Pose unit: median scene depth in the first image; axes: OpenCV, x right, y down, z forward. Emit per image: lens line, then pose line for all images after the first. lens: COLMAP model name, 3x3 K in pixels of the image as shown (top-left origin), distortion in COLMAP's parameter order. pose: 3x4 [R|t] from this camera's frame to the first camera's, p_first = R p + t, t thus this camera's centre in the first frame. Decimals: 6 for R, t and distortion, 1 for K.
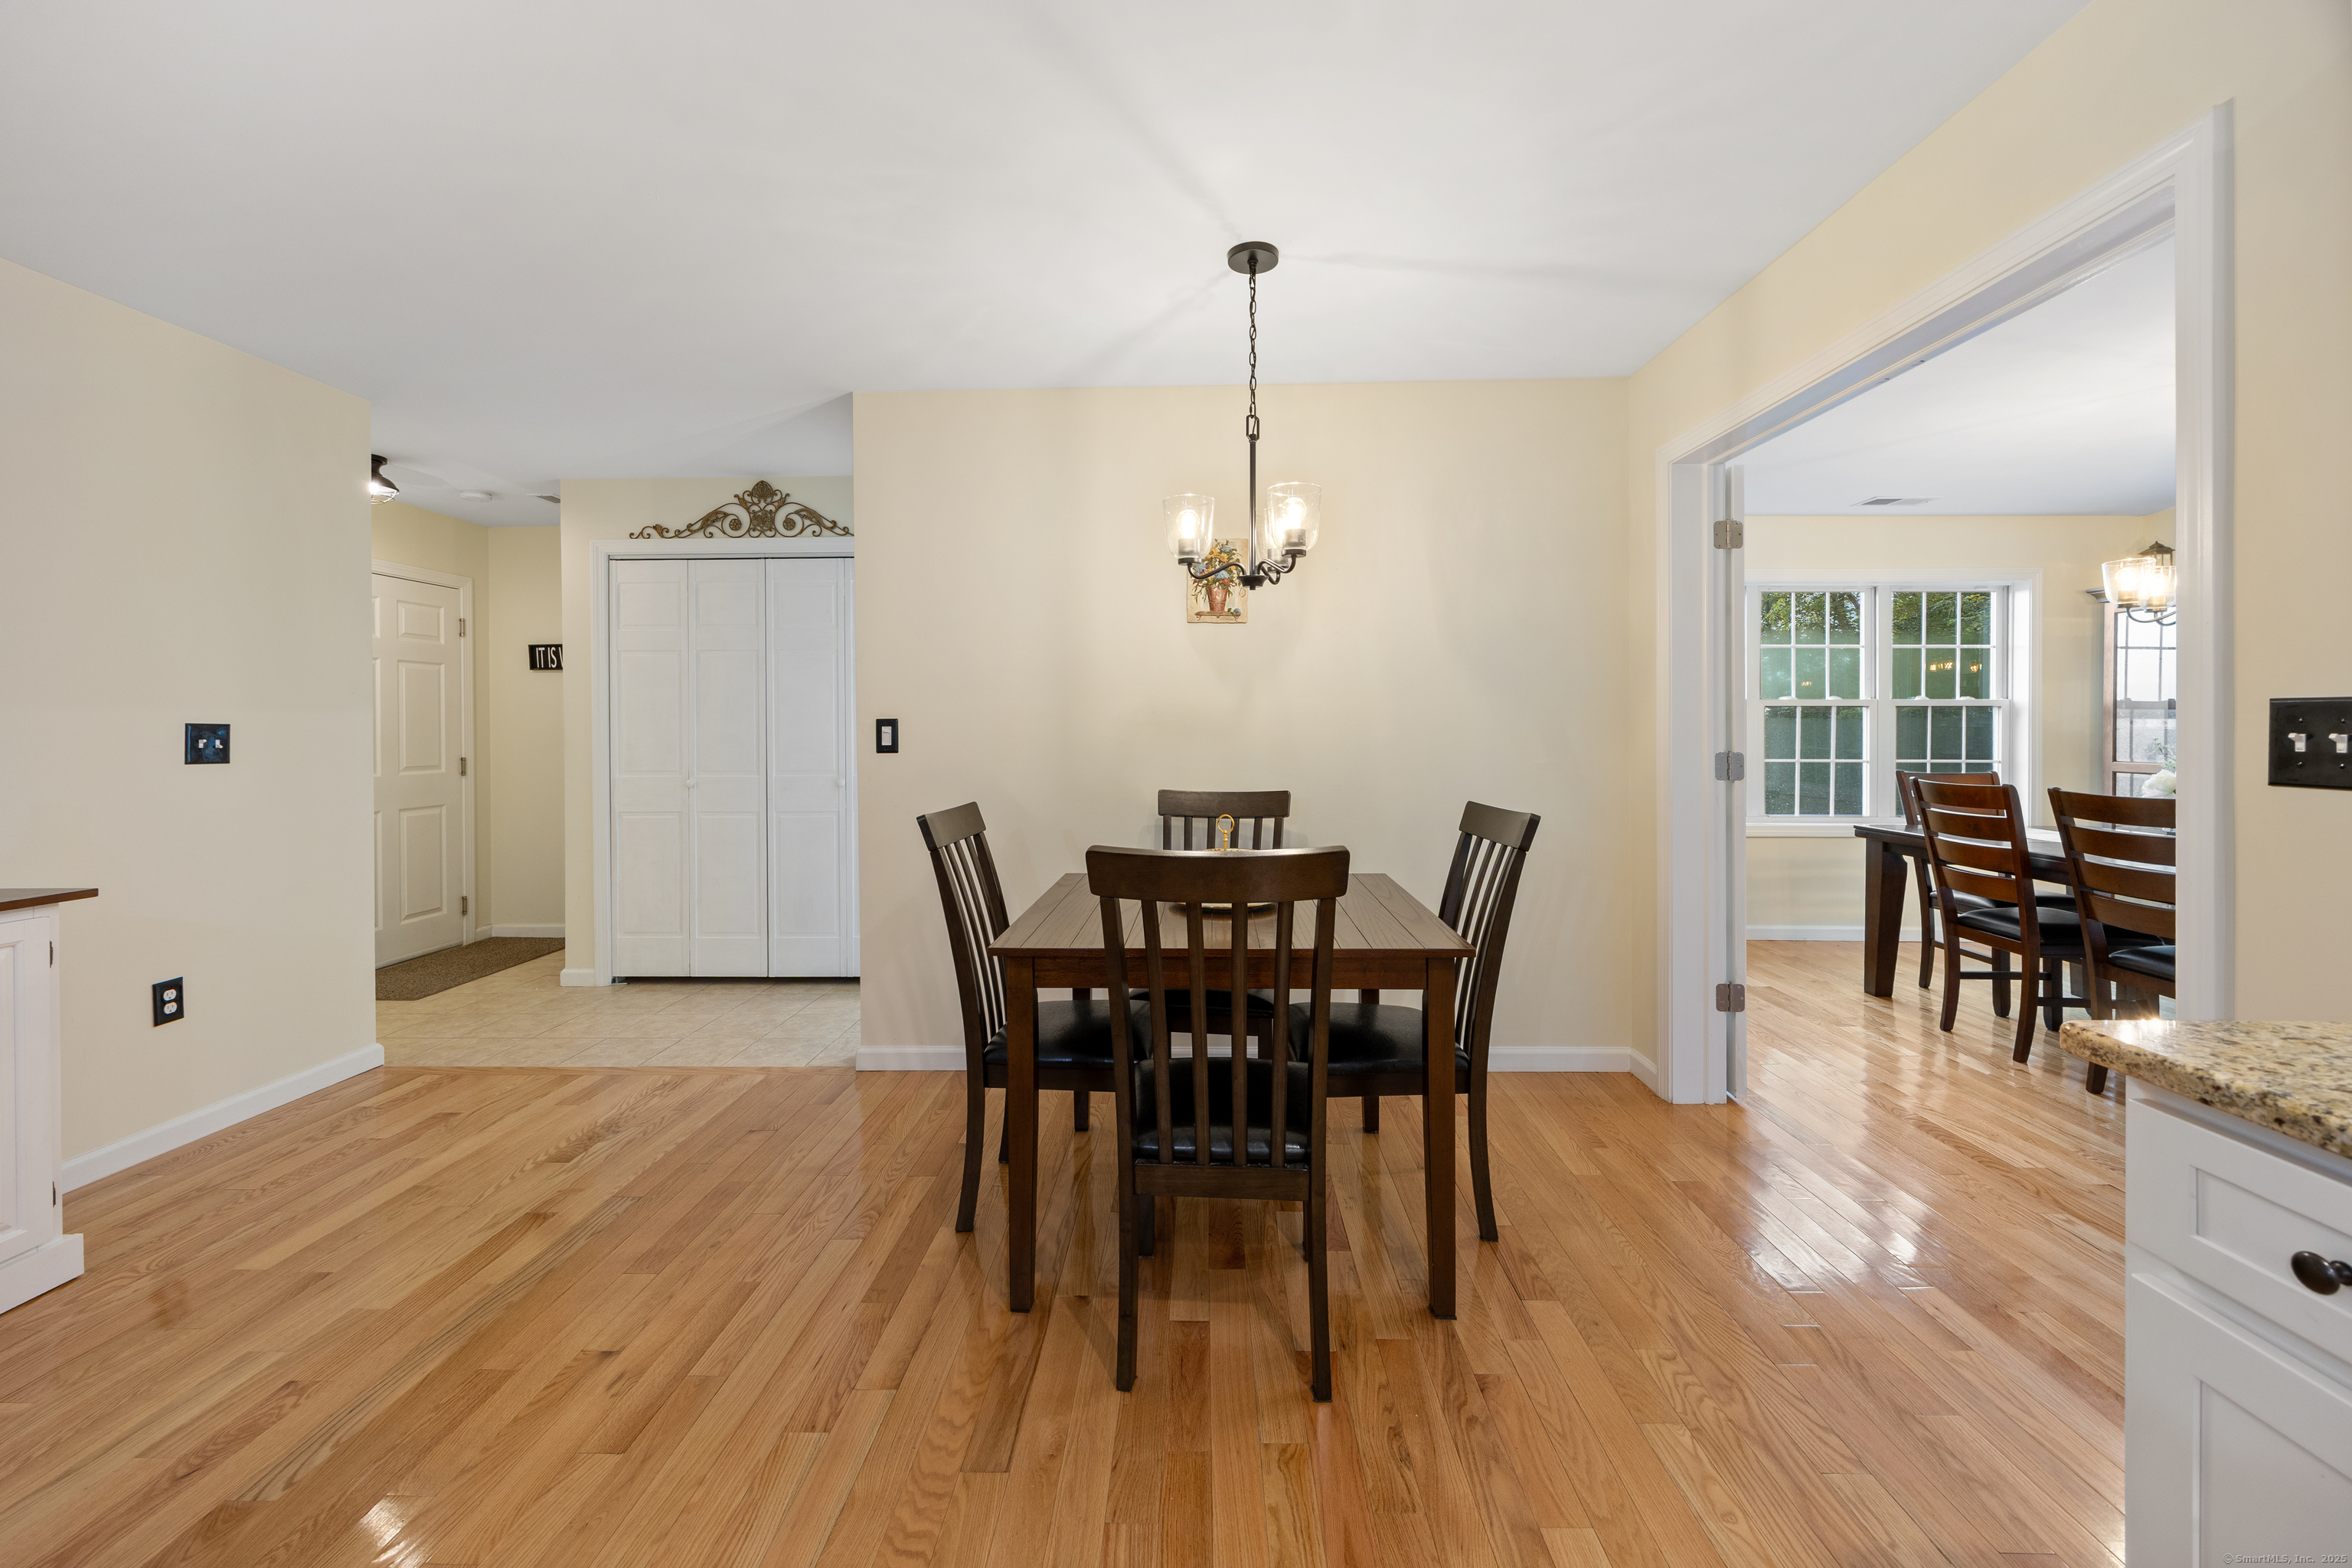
lens RADIAL K [[918.8, 0, 1182.5], [0, 918.8, 731.1], [0, 0, 1]] dist [-0.002378, 0.000316]
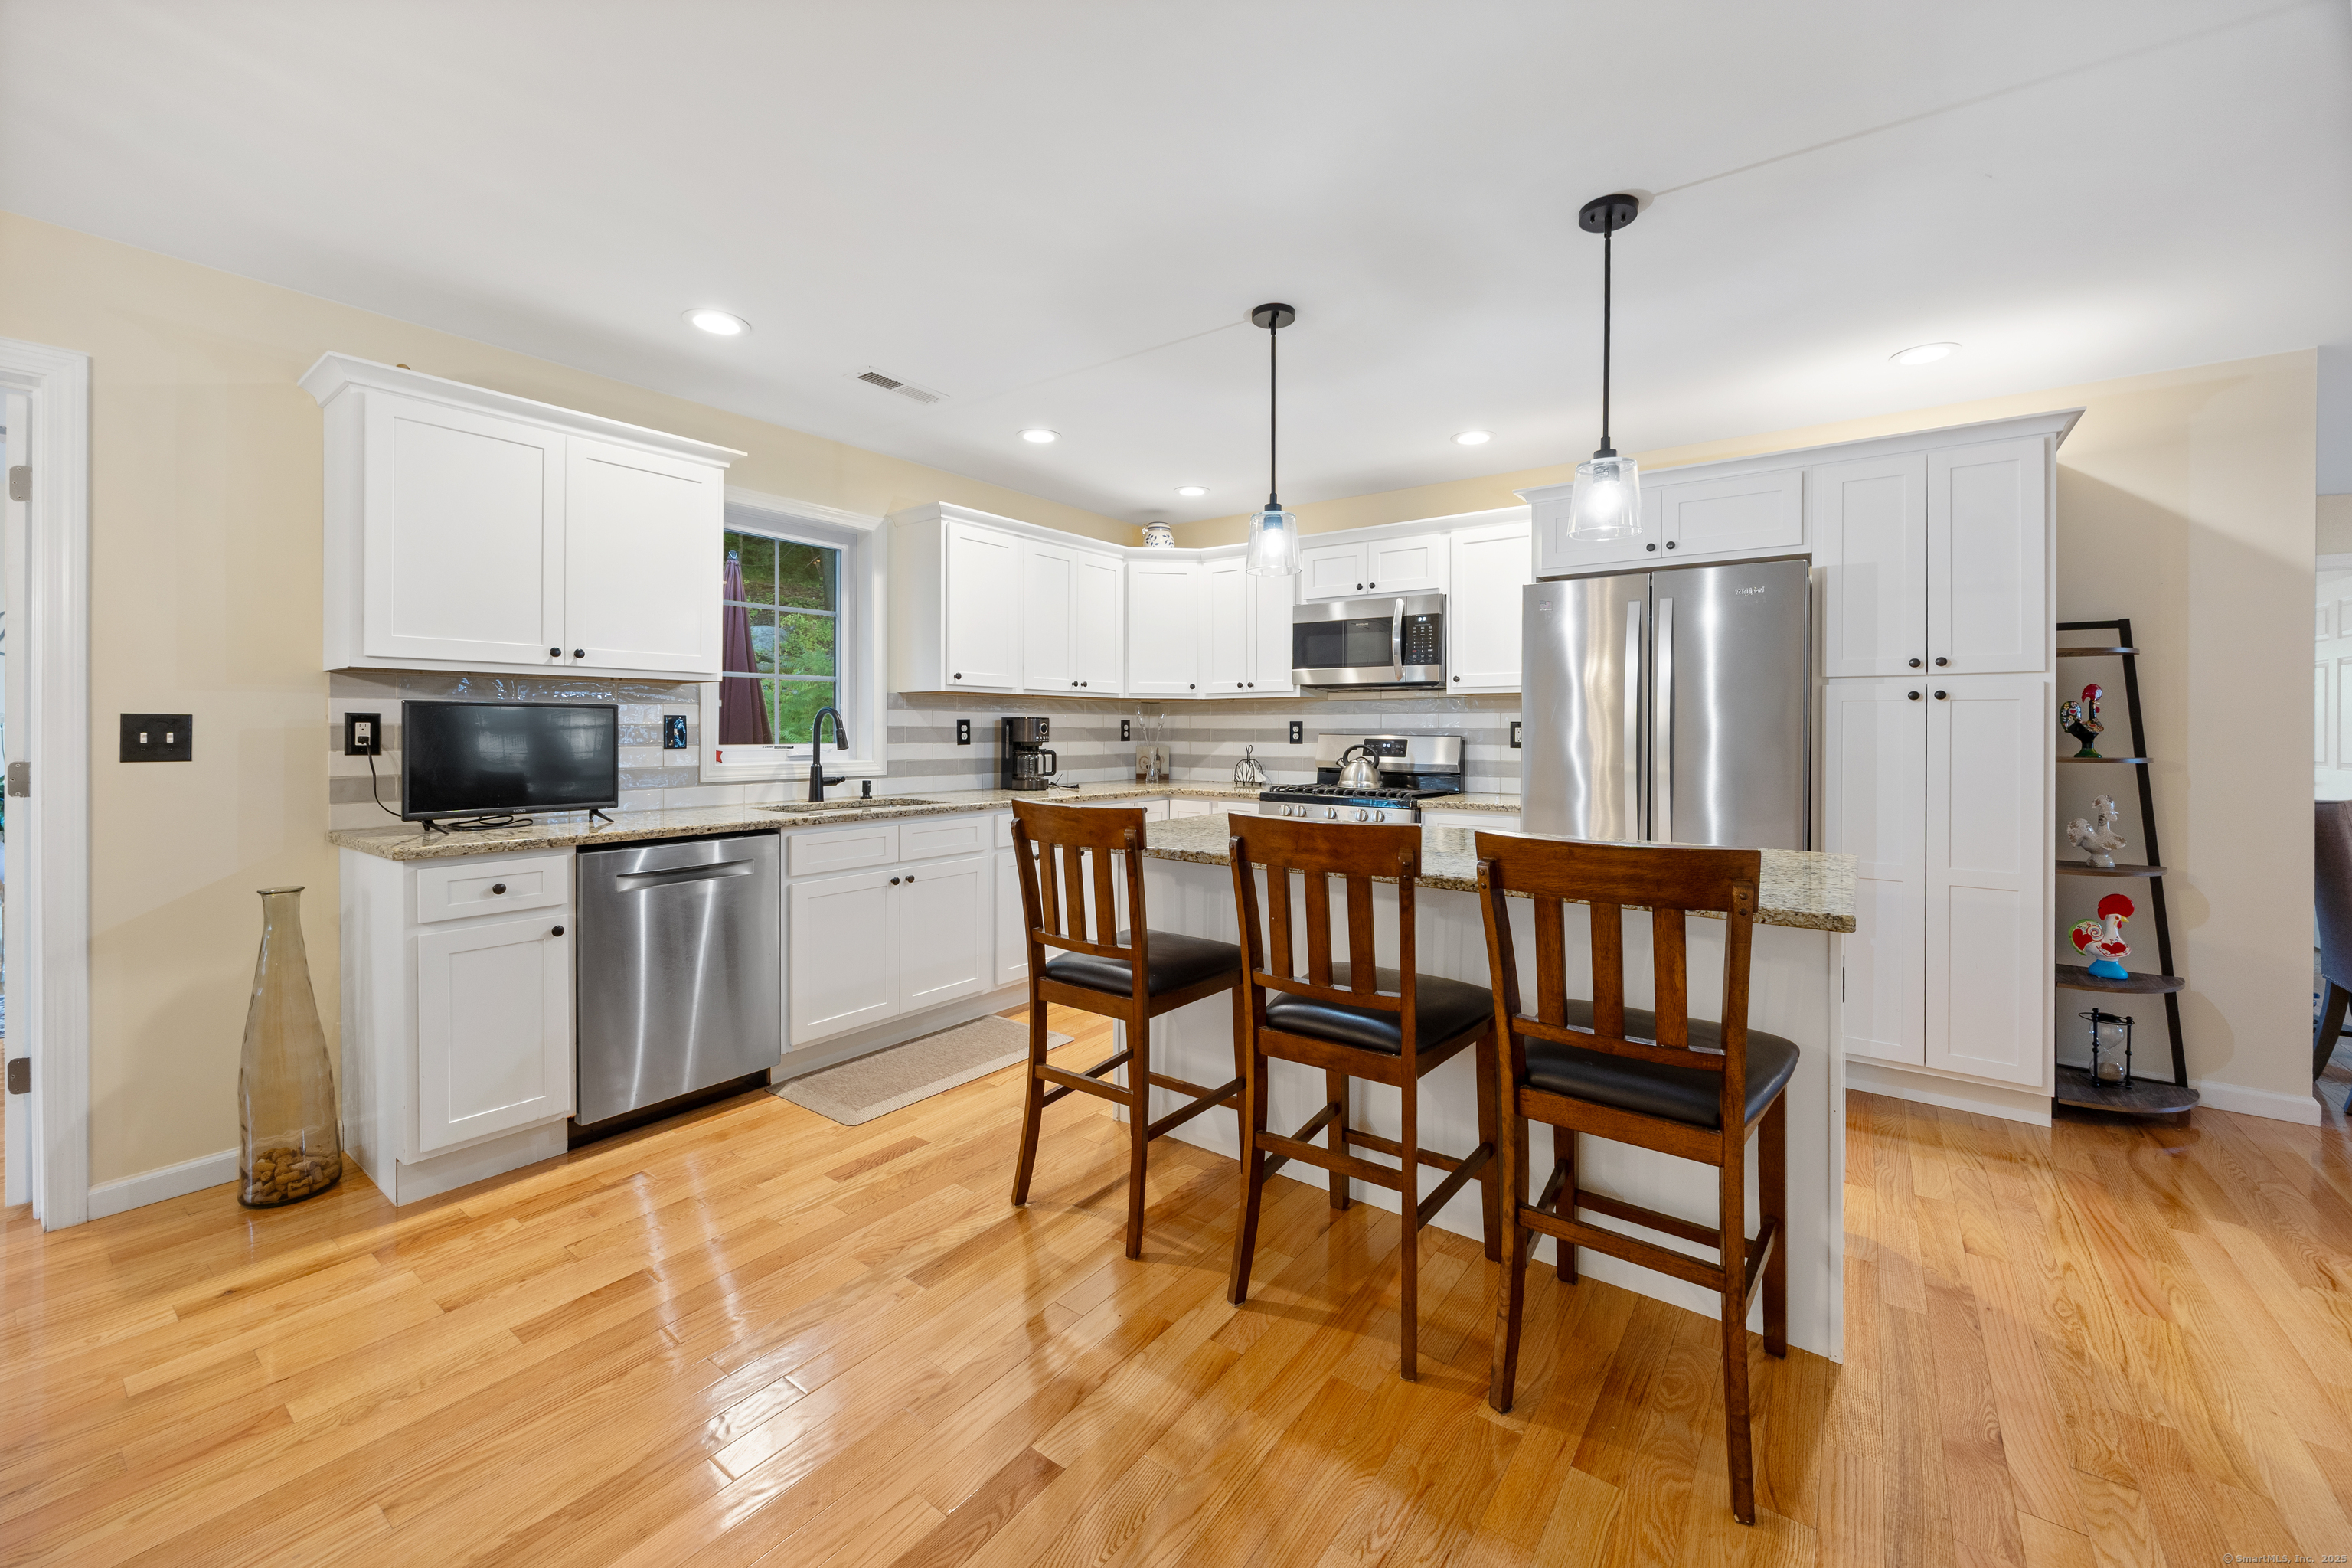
lens RADIAL K [[927.8, 0, 1177.0], [0, 927.8, 725.7], [0, 0, 1]] dist [-0.001416, 0.000015]
pose [[-0.816246, 0.003336, 0.577695, -0.636895], [0.001788, 0.999993, -0.003247, -0.000788], [-0.577702, -0.001617, -0.816246, 0.530515]]
